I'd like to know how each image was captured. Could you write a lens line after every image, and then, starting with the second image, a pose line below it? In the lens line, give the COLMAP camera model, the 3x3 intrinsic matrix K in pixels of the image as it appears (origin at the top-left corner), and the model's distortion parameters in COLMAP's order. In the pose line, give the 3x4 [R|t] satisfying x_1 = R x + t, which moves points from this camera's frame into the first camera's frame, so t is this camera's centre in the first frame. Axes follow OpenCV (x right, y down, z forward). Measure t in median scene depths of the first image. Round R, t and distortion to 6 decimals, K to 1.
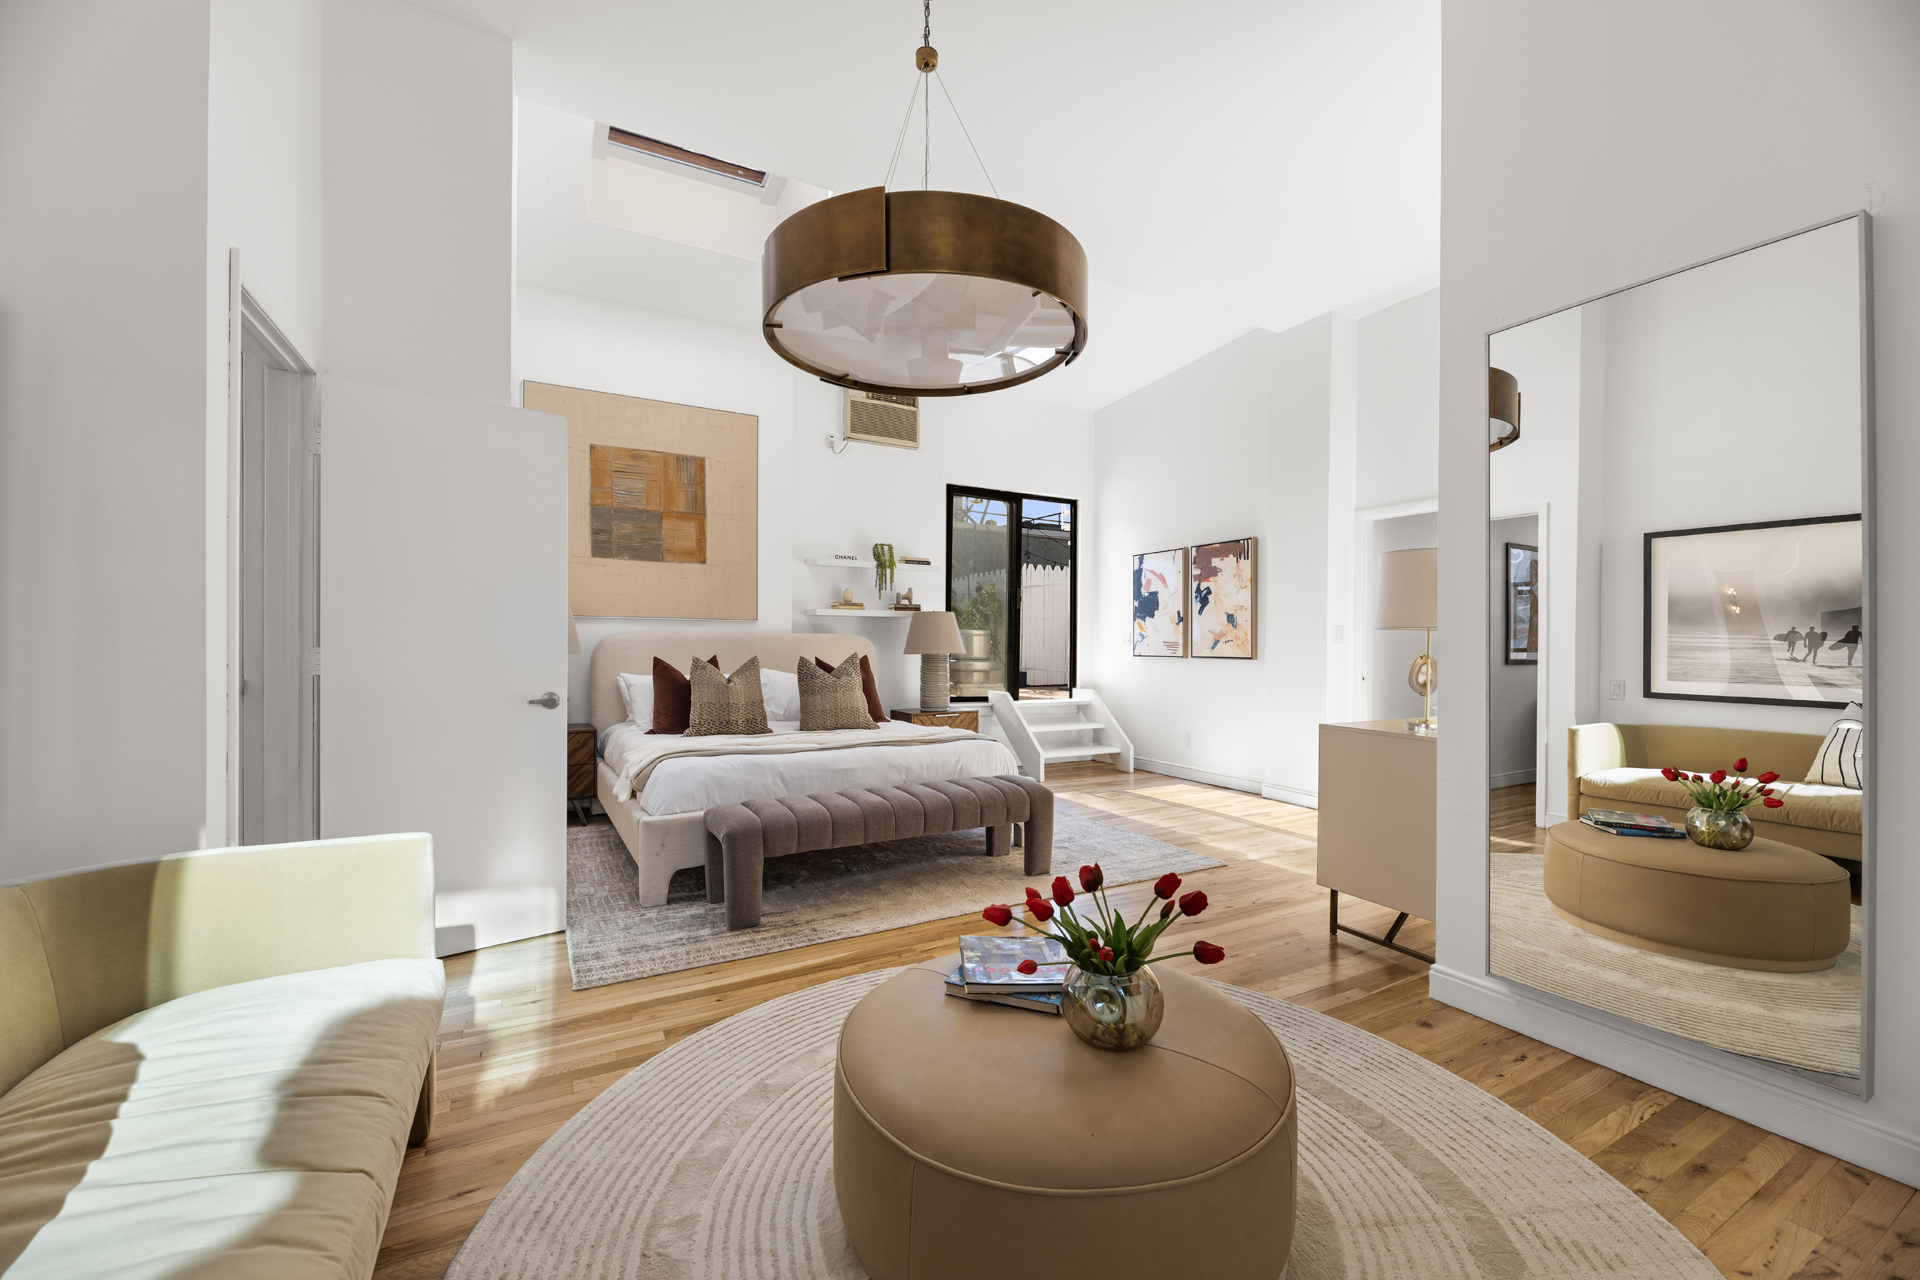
lens RADIAL K [[772.3, 0, 951.7], [0, 772.3, 637.1], [0, 0, 1]] dist [-0.003599, -0.000602]
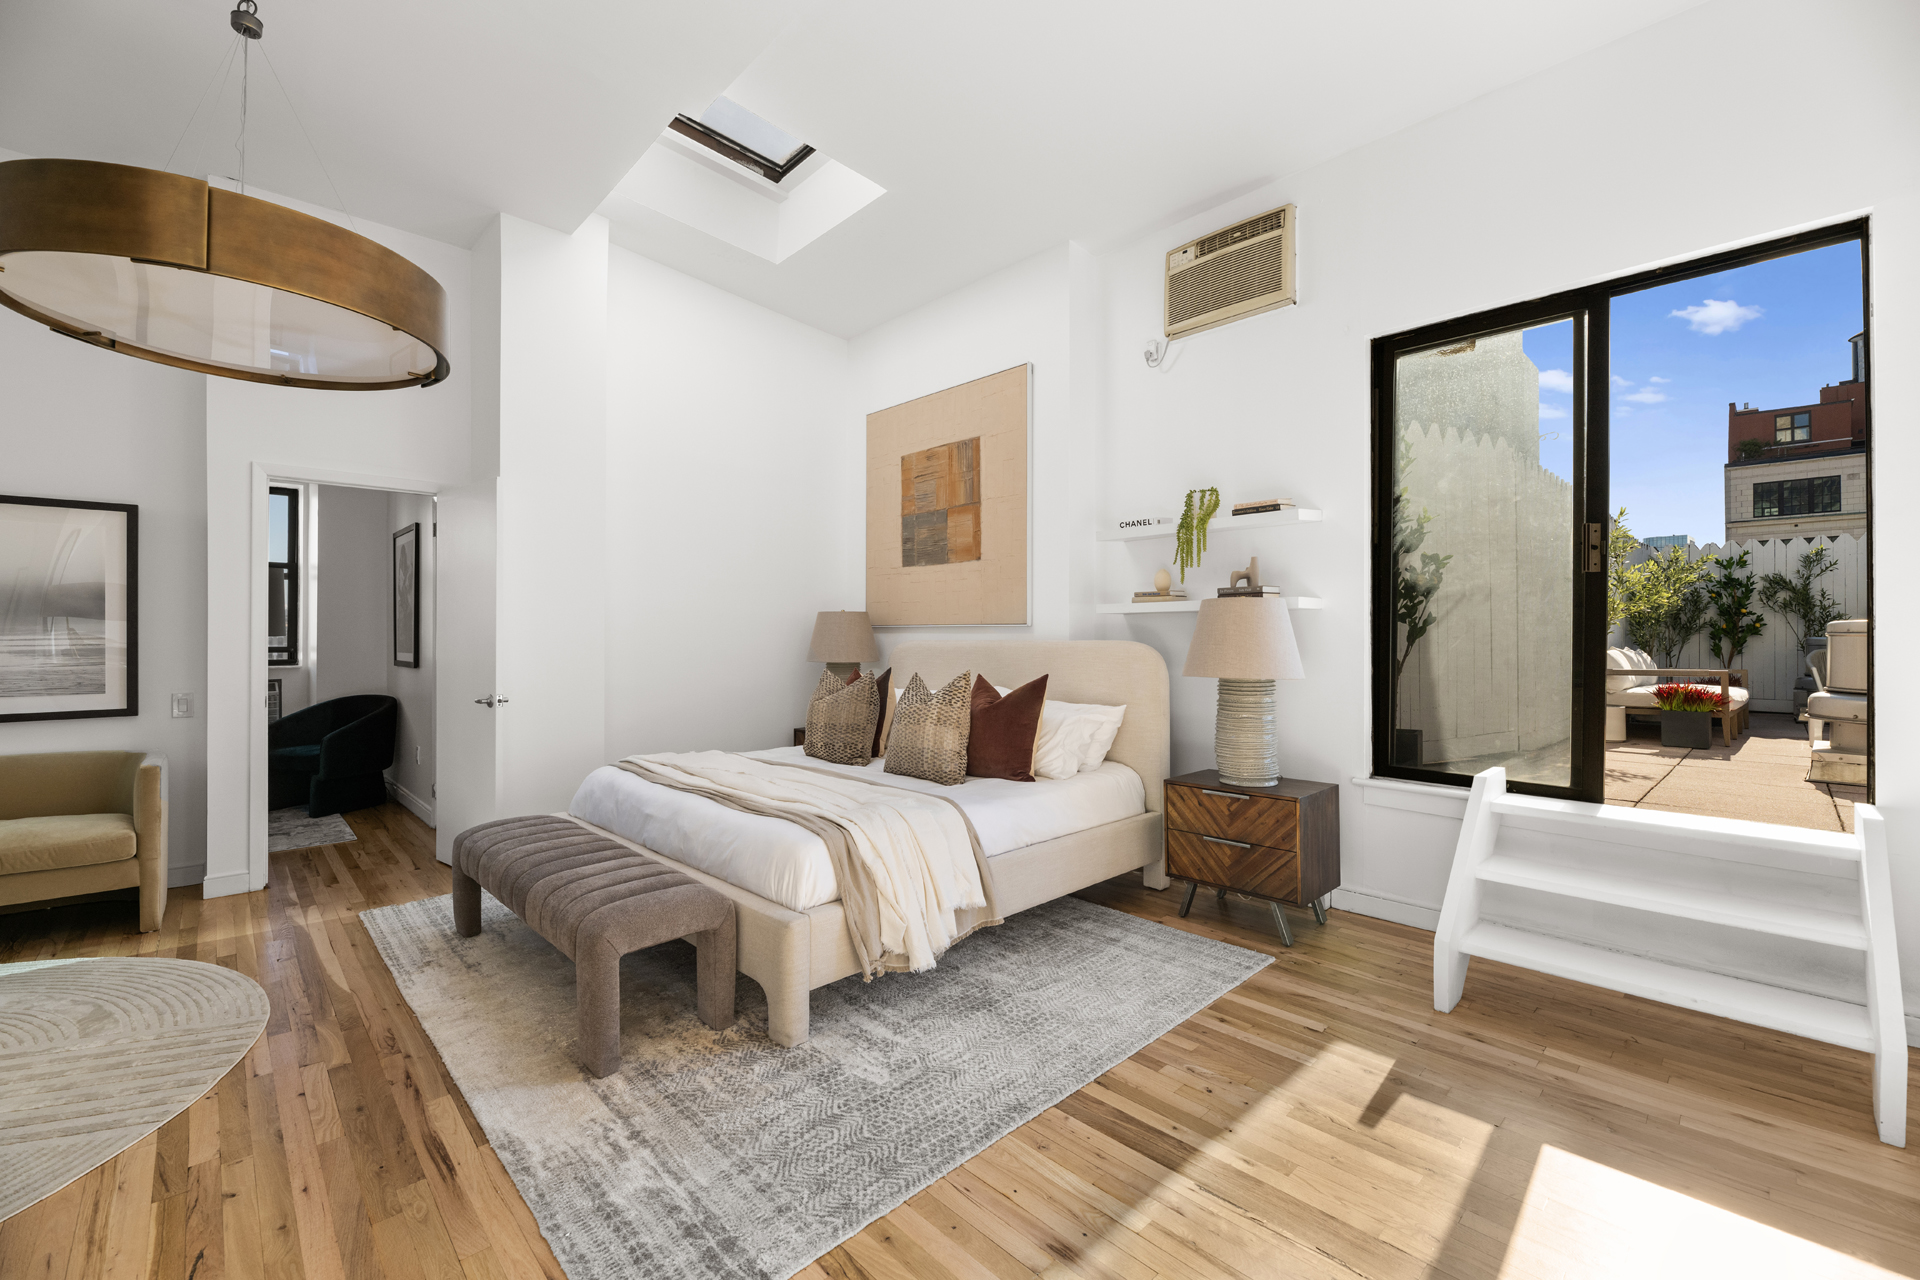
lens RADIAL K [[772.3, 0, 951.7], [0, 772.3, 637.1], [0, 0, 1]] dist [-0.003599, -0.000602]
pose [[0.269535, -0.008372, -0.962954, 0.499220], [0.004810, 0.999961, -0.007348, -0.003823], [0.962979, -0.002651, 0.269565, 0.749499]]
